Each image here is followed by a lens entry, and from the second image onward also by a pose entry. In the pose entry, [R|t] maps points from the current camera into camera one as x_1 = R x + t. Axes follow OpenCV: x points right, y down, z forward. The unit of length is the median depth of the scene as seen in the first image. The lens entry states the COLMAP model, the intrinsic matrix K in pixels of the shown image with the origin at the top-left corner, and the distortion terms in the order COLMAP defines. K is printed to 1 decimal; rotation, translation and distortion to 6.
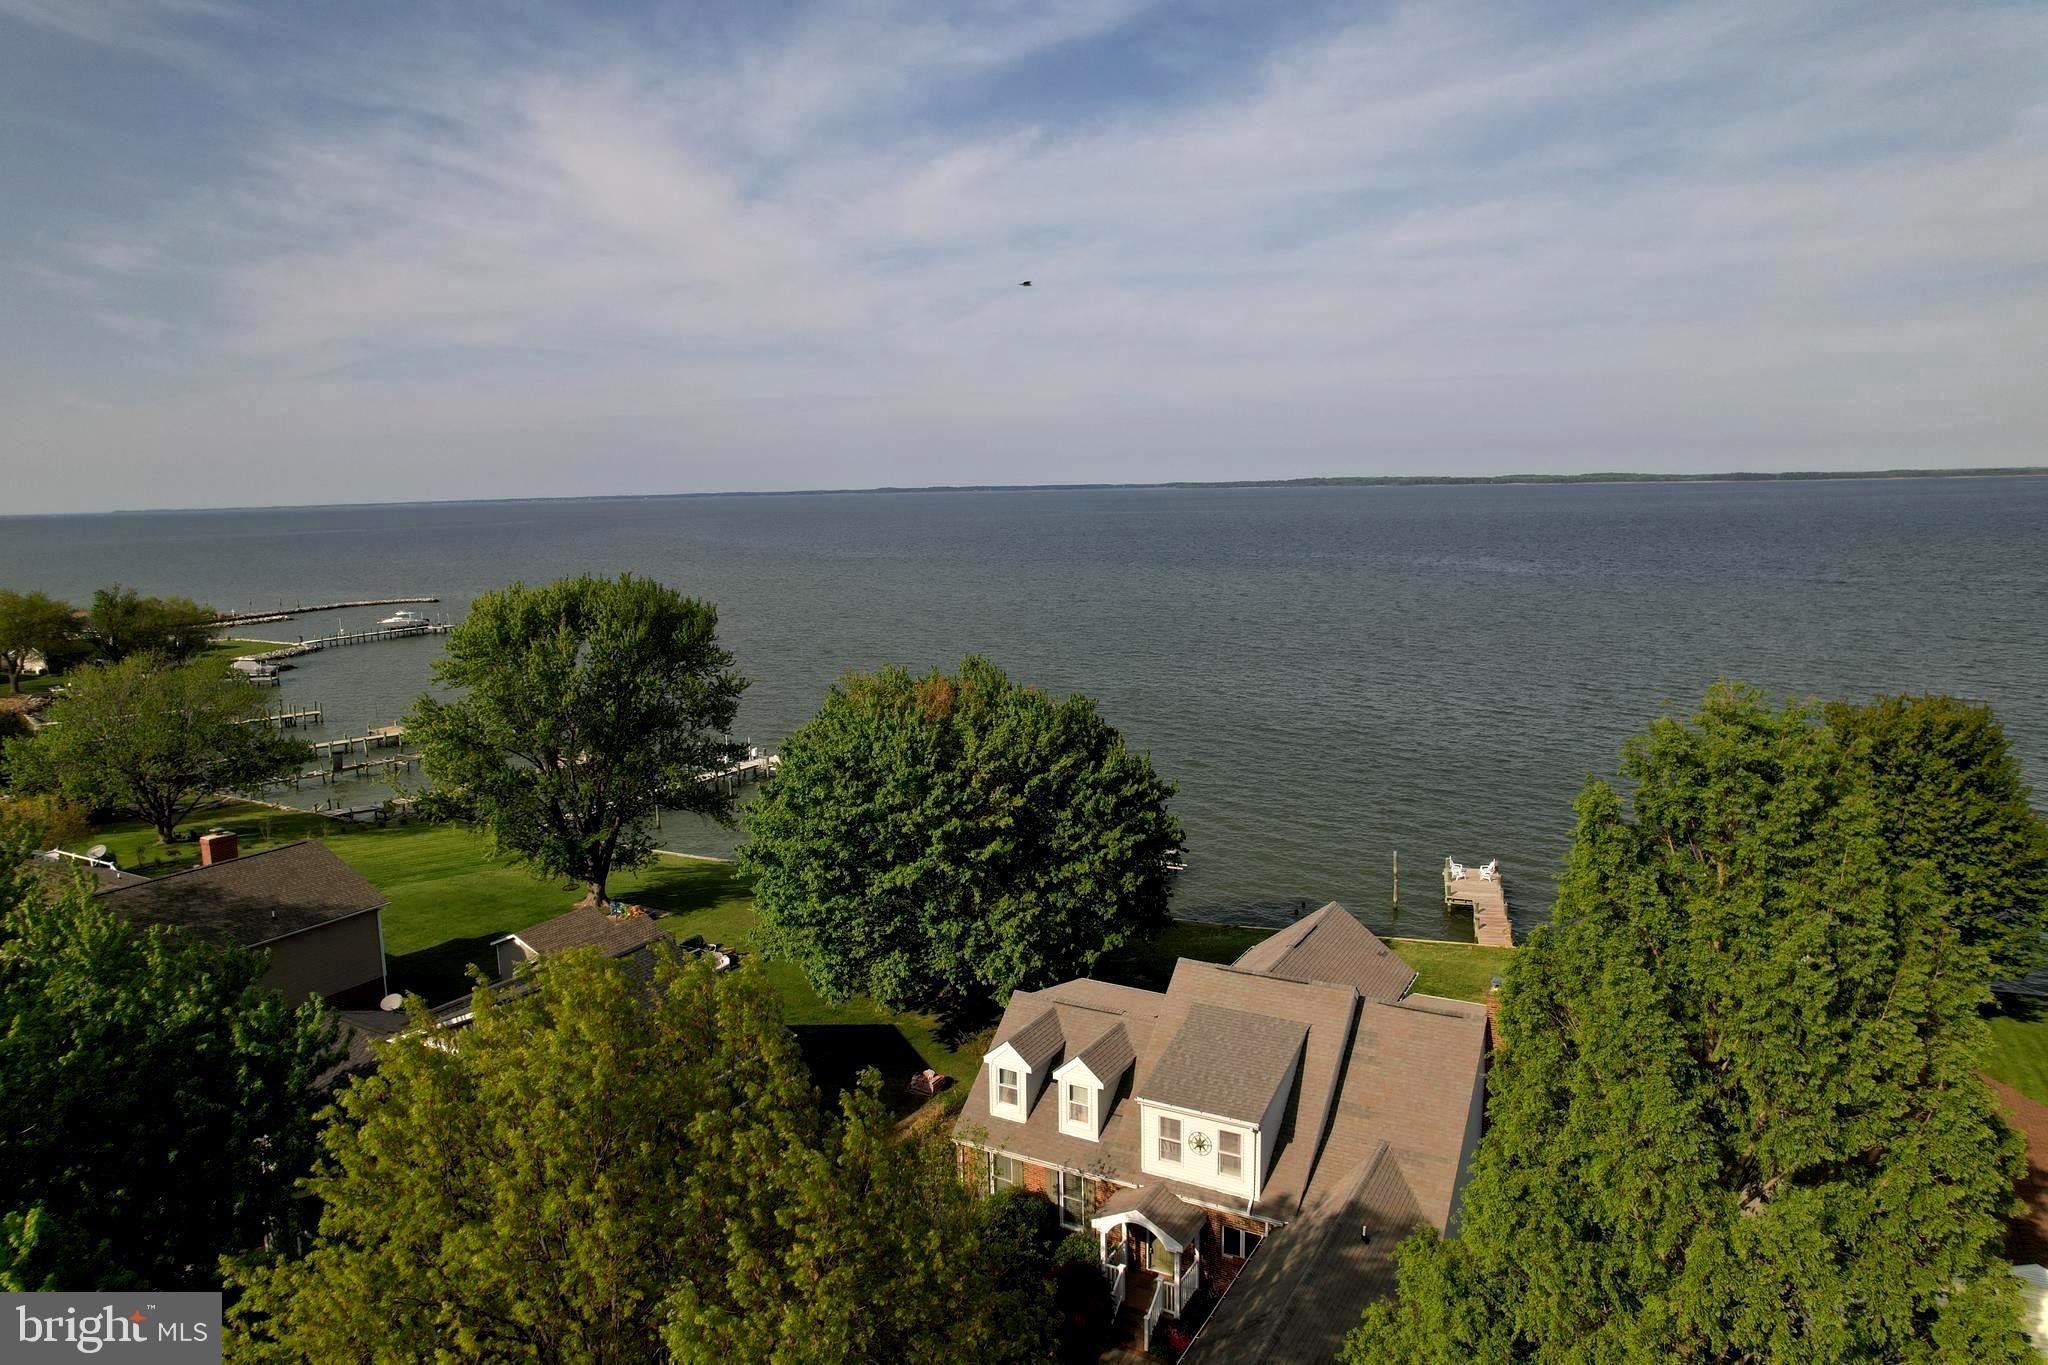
lens RADIAL K [[1297.6, 0, 1012.5], [0, 1297.6, 704.8], [0, 0, 1]] dist [-0.062655, 0.052248]
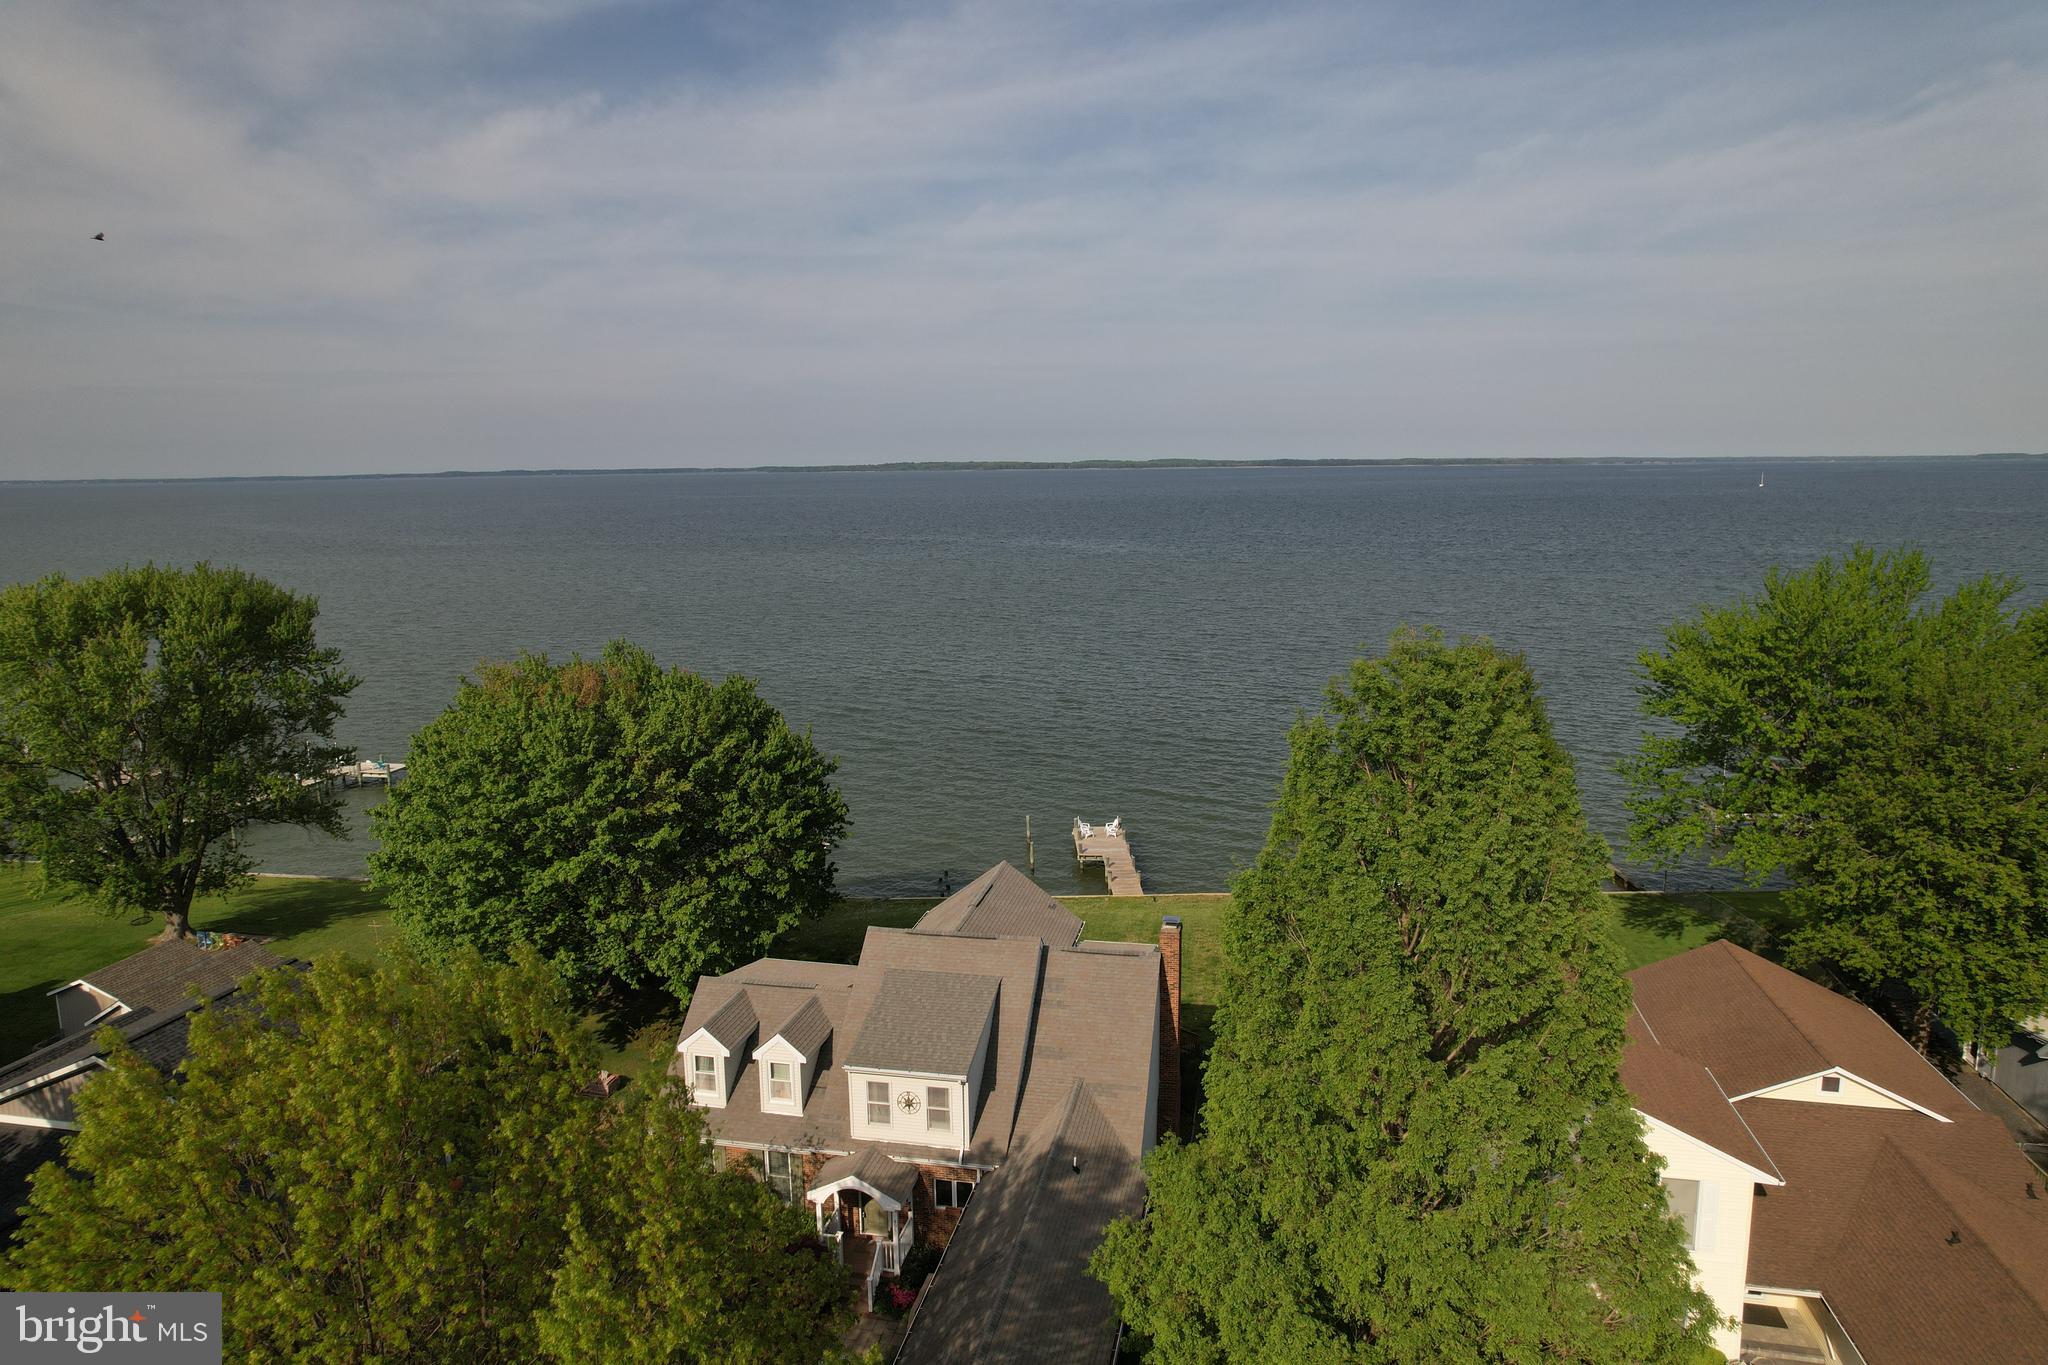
lens RADIAL K [[1297.6, 0, 1000.9], [0, 1297.6, 701.0], [0, 0, 1]] dist [-0.062655, 0.052248]
pose [[0.954707, -0.045602, 0.294032, -0.050926], [0.043062, 0.998958, 0.015111, 0.006289], [-0.294415, -0.001765, 0.955676, -0.001435]]
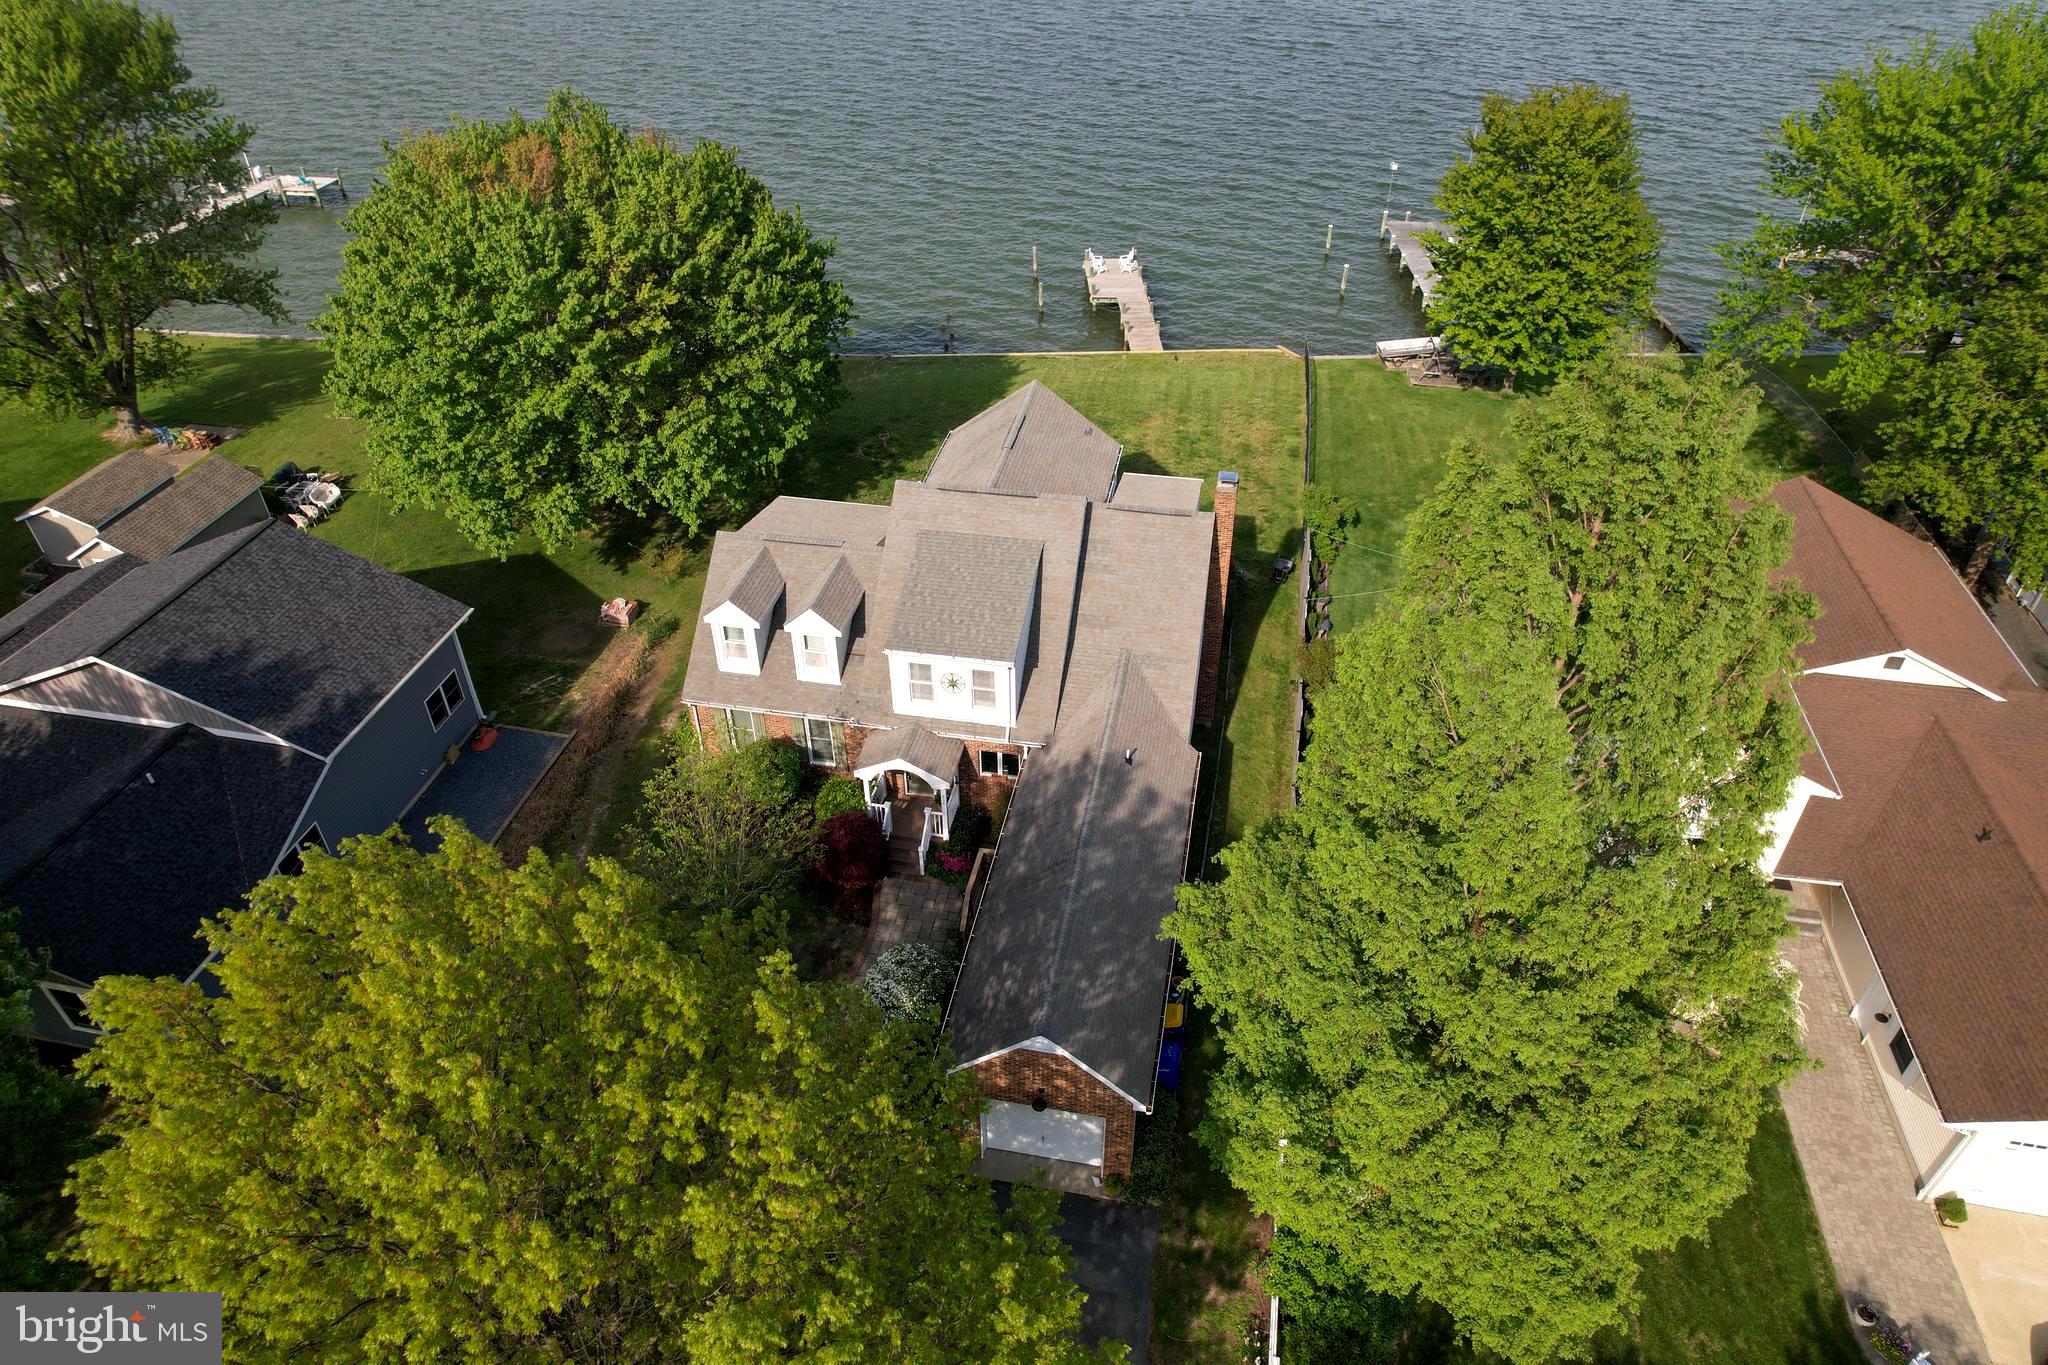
lens RADIAL K [[1297.6, 0, 1000.8], [0, 1297.6, 689.6], [0, 0, 1]] dist [-0.062655, 0.052248]
pose [[0.948663, -0.189317, 0.253371, -0.052323], [0.047979, 0.877943, 0.476354, -0.092369], [-0.312627, -0.439744, 0.841956, 0.101731]]
